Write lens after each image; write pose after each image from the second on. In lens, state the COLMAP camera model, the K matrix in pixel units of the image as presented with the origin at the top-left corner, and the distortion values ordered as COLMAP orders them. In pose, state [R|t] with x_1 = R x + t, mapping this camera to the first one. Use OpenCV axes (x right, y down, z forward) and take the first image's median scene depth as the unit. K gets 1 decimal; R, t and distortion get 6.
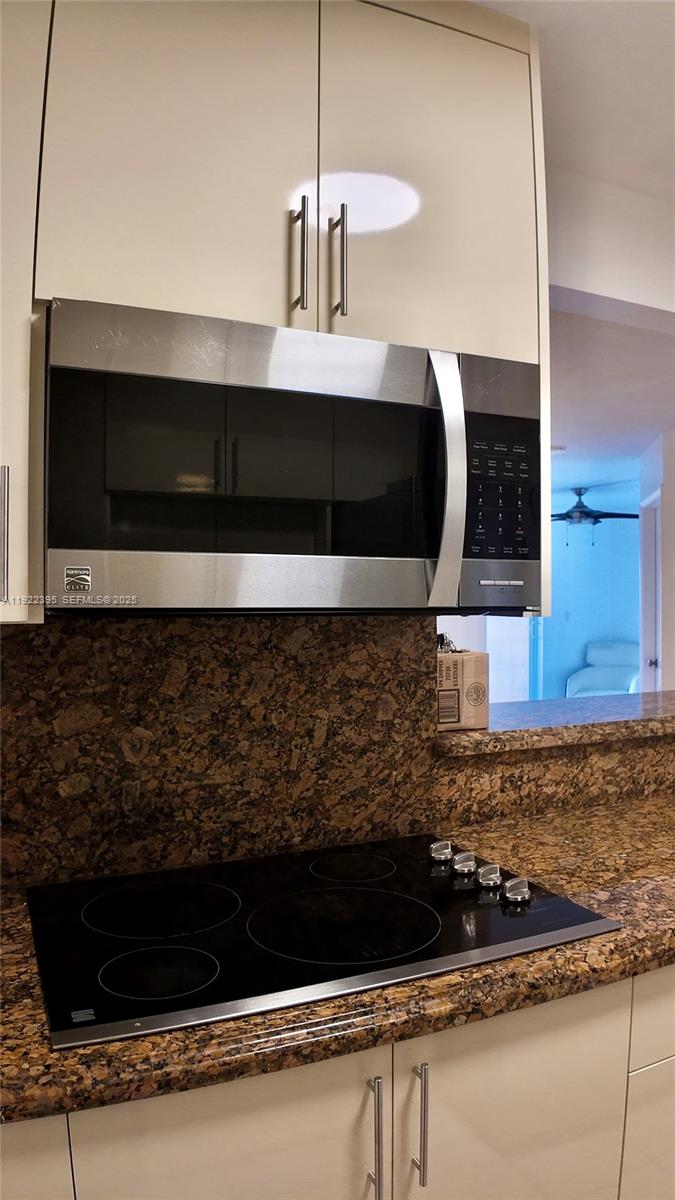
lens RADIAL K [[791.2, 0, 334.0], [0, 791.2, 603.5], [0, 0, 1]] dist [-0.042785, -0.101527]
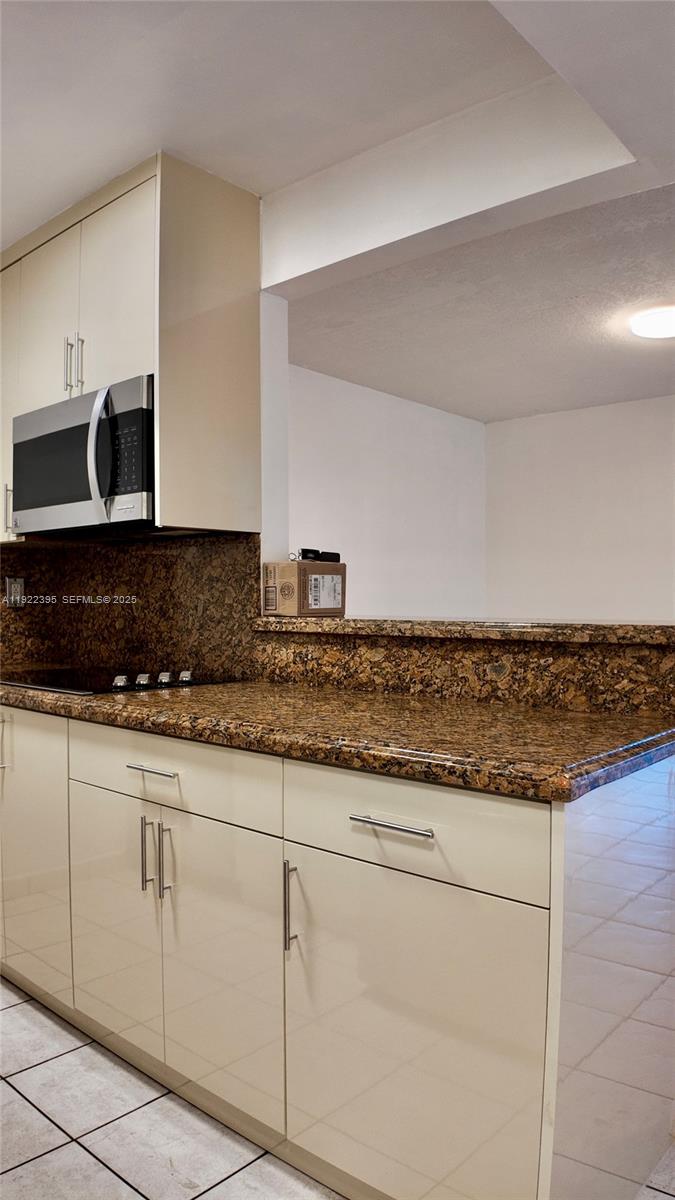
lens RADIAL K [[791.2, 0, 334.0], [0, 791.2, 603.5], [0, 0, 1]] dist [-0.042785, -0.101527]
pose [[0.433640, 0.005775, -0.901068, 1.491579], [-0.008218, 0.999963, 0.002454, 0.135581], [0.901049, 0.006341, 0.433671, 0.484292]]
